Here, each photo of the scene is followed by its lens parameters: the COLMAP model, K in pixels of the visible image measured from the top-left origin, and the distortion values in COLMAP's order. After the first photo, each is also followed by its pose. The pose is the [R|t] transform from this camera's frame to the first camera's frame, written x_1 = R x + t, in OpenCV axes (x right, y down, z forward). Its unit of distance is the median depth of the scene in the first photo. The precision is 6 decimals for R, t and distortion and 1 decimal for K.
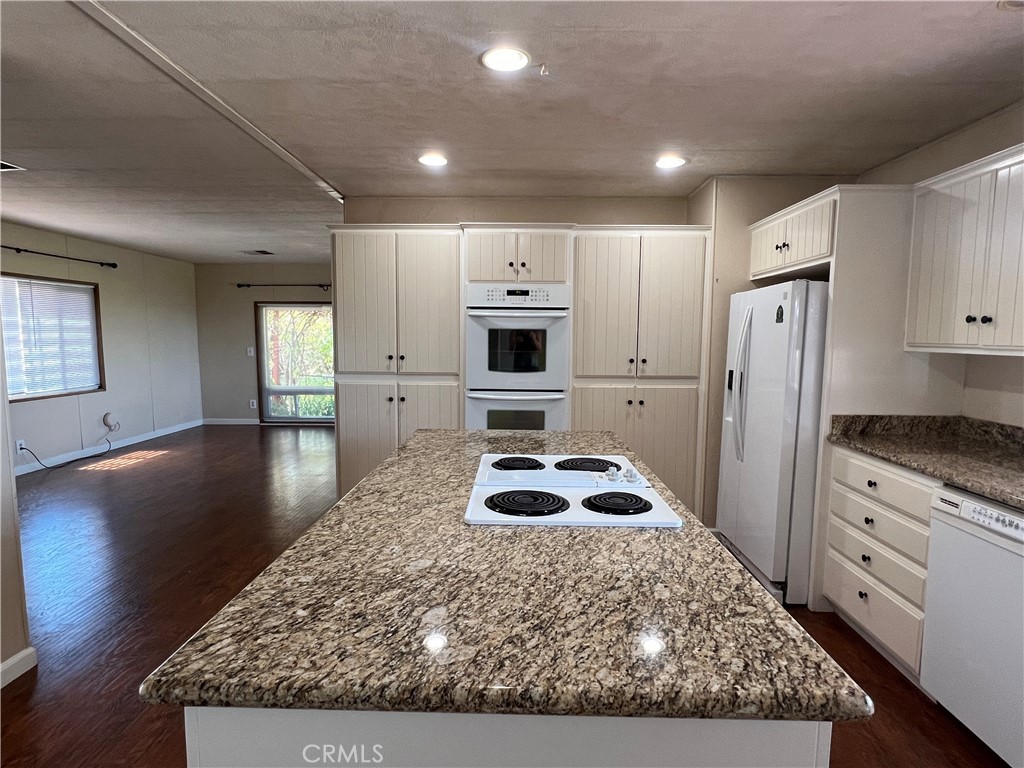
lens RADIAL K [[558.6, 0, 508.8], [0, 558.6, 390.8], [0, 0, 1]] dist [-0.000955, 0.000129]
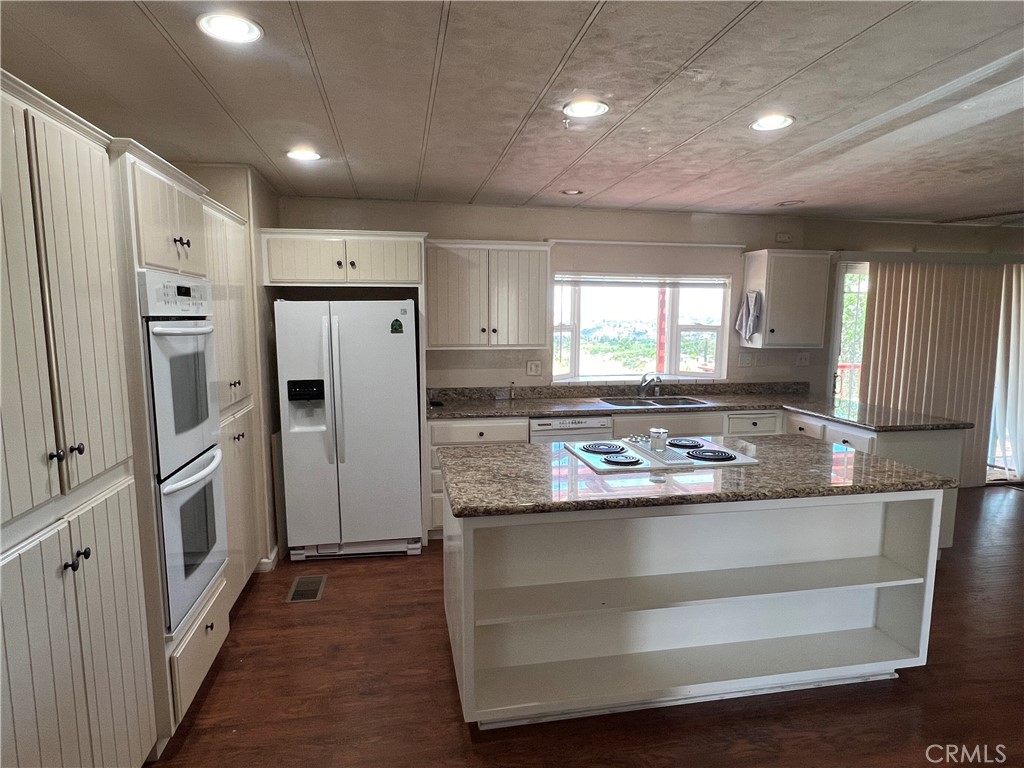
lens RADIAL K [[600.4, 0, 508.7], [0, 600.4, 392.4], [0, 0, 1]] dist [-0.000072, -0.000836]
pose [[-0.199640, -0.134634, 0.970576, -0.671900], [0.094278, 0.983281, 0.155788, -0.139521], [-0.975323, 0.122605, -0.183609, 0.807193]]
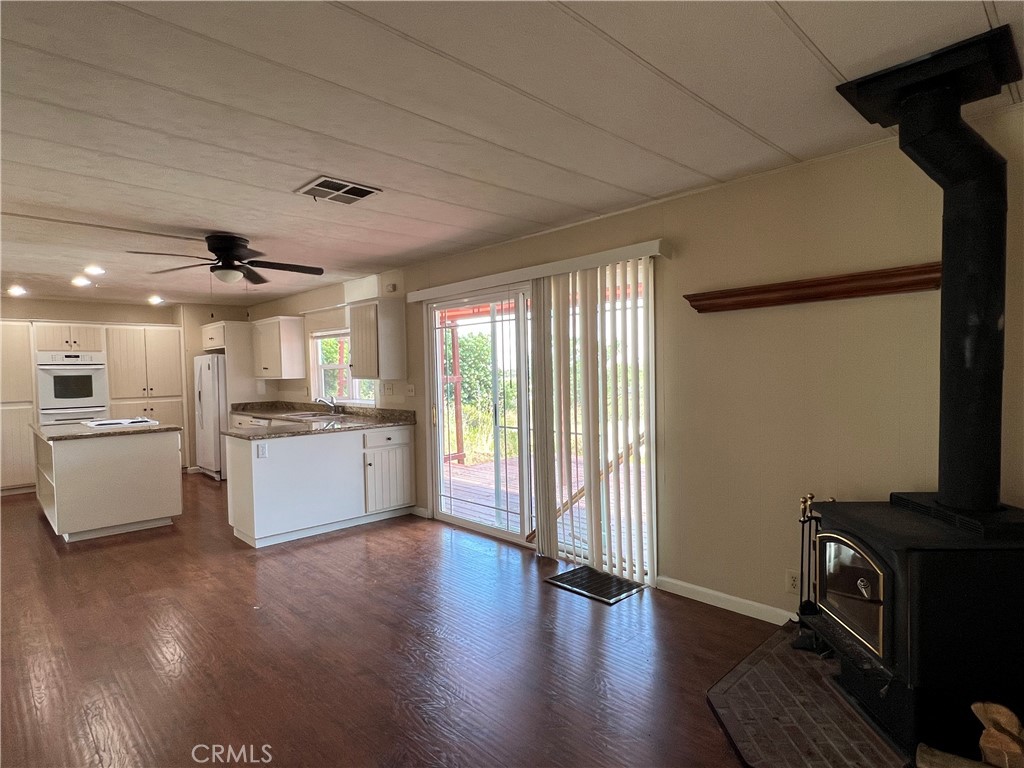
lens RADIAL K [[558.6, 0, 508.8], [0, 558.6, 390.8], [0, 0, 1]] dist [-0.000955, 0.000129]
pose [[0.709063, -0.051036, 0.703296, -0.276497], [0.098034, 0.994826, -0.026646, 0.140311], [-0.698298, 0.087840, 0.710397, -1.408448]]
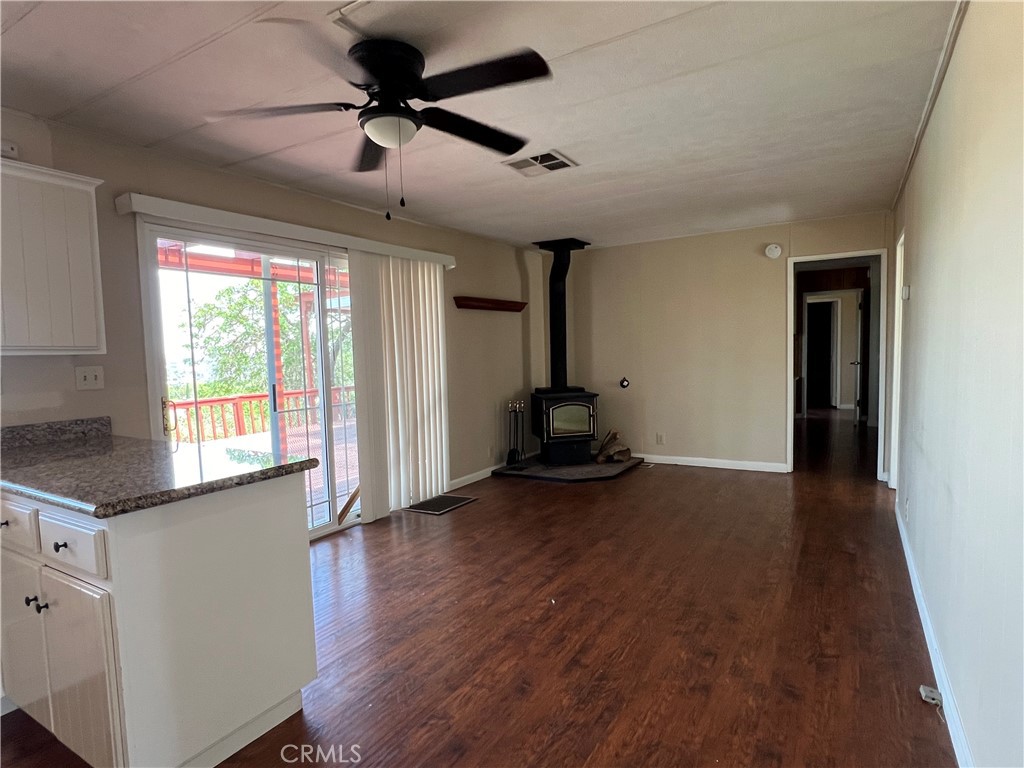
lens RADIAL K [[558.6, 0, 508.8], [0, 558.6, 390.8], [0, 0, 1]] dist [-0.000955, 0.000129]
pose [[-0.863195, -0.021767, 0.504401, -0.279083], [0.070590, 0.984053, 0.163267, 0.006264], [-0.499912, 0.176537, -0.847893, 0.210252]]
